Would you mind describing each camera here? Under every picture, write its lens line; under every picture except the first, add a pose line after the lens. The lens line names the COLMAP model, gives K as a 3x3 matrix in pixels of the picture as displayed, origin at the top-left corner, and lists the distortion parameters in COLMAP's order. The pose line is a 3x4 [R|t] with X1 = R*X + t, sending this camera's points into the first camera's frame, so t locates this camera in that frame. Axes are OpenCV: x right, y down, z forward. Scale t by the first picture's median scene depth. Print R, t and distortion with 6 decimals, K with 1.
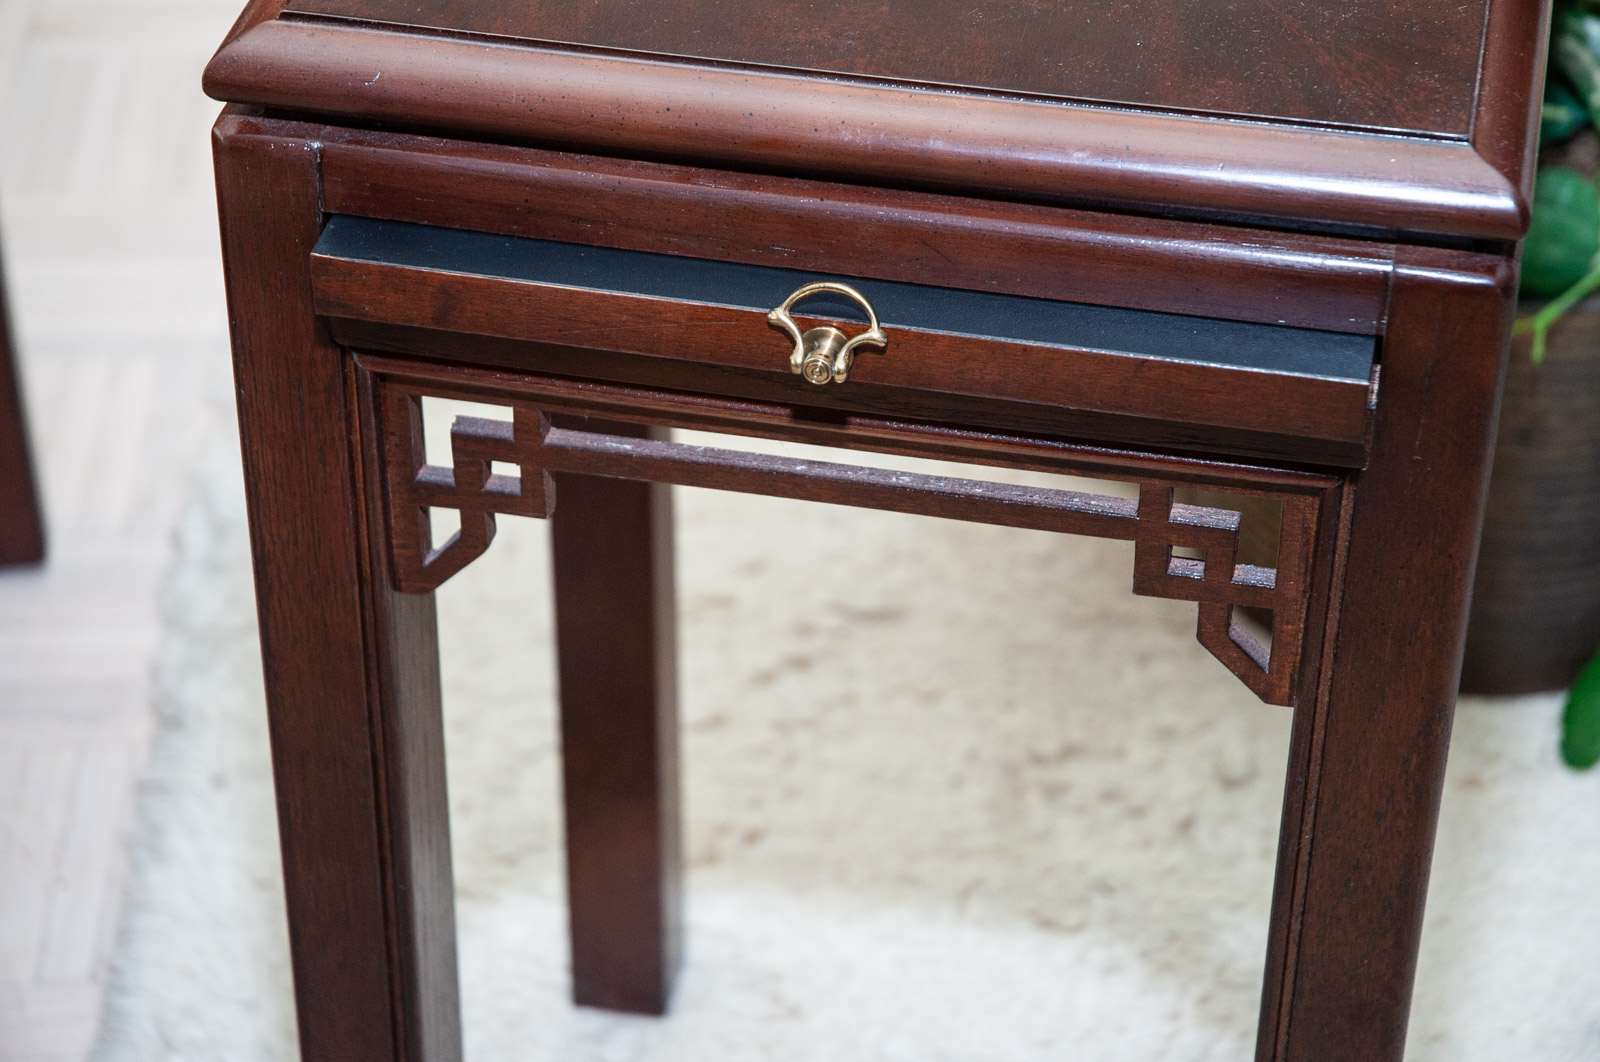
lens RADIAL K [[3831.0, 0, 800.0], [0, 3831.0, 531.0], [0, 0, 1]] dist [0.176552, 0.050395]
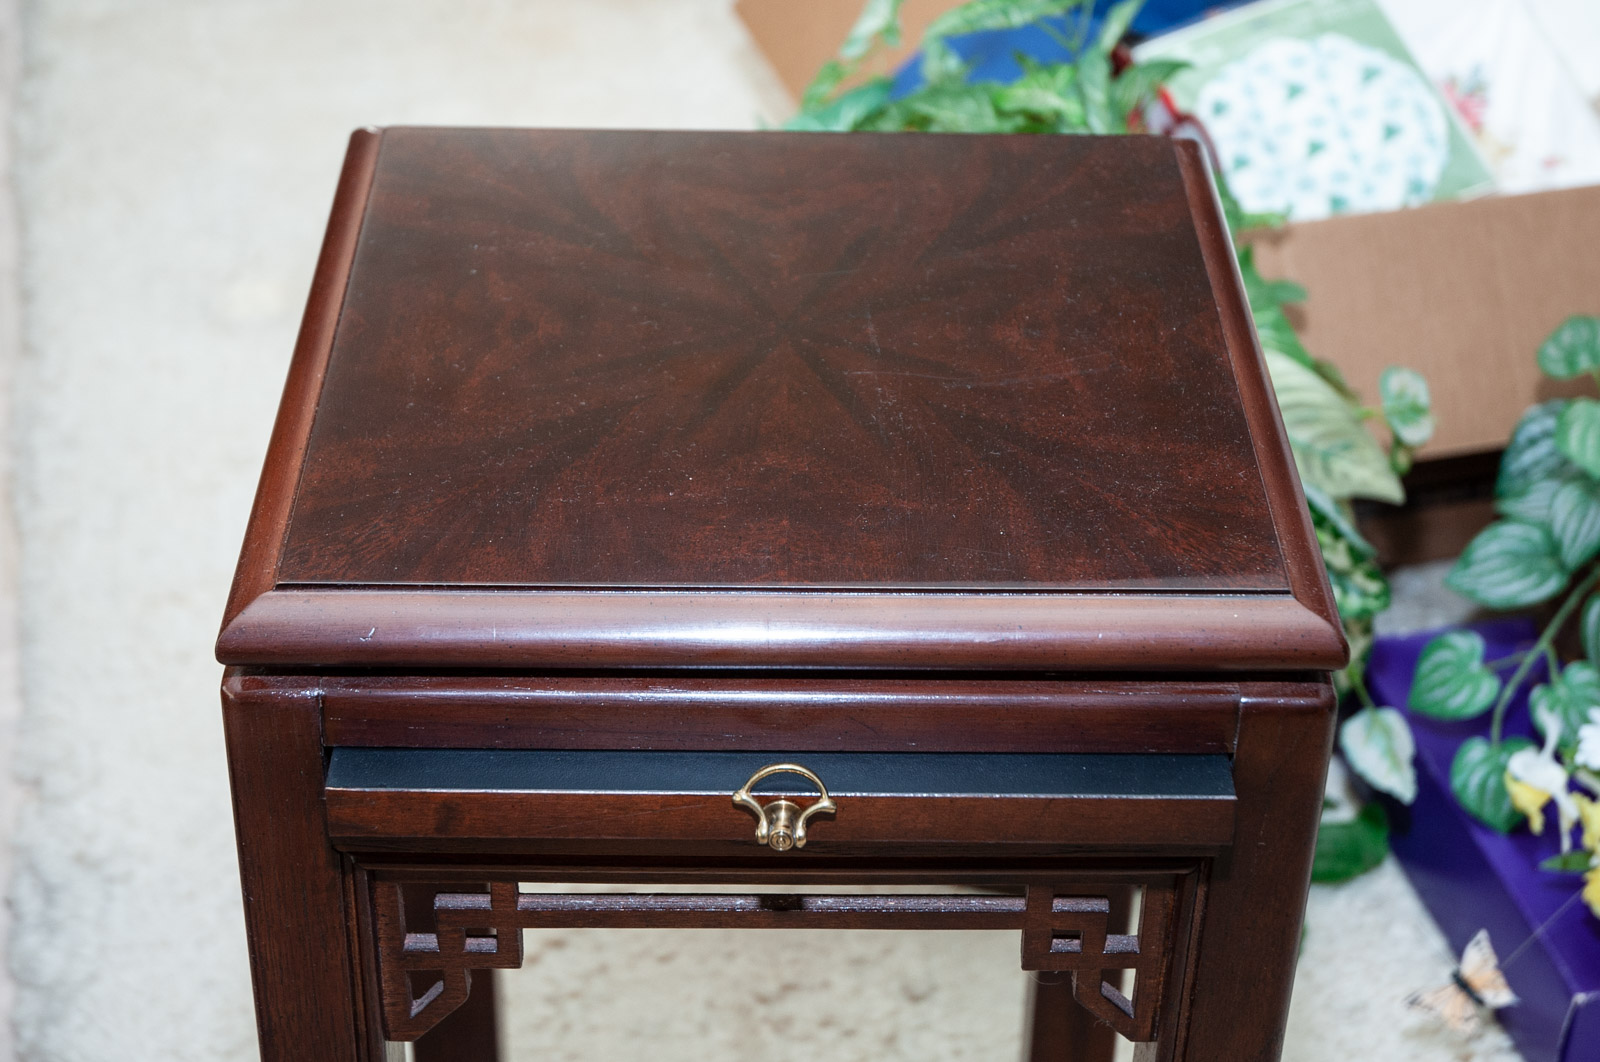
lens RADIAL K [[2876.7, 0, 800.0], [0, 2876.7, 531.0], [0, 0, 1]] dist [0.013342, 0.854699]
pose [[0.976918, -0.109732, 0.183274, -0.137765], [0.117020, 0.992694, -0.029405, -0.106433], [-0.178709, 0.050173, 0.982622, 0.120478]]
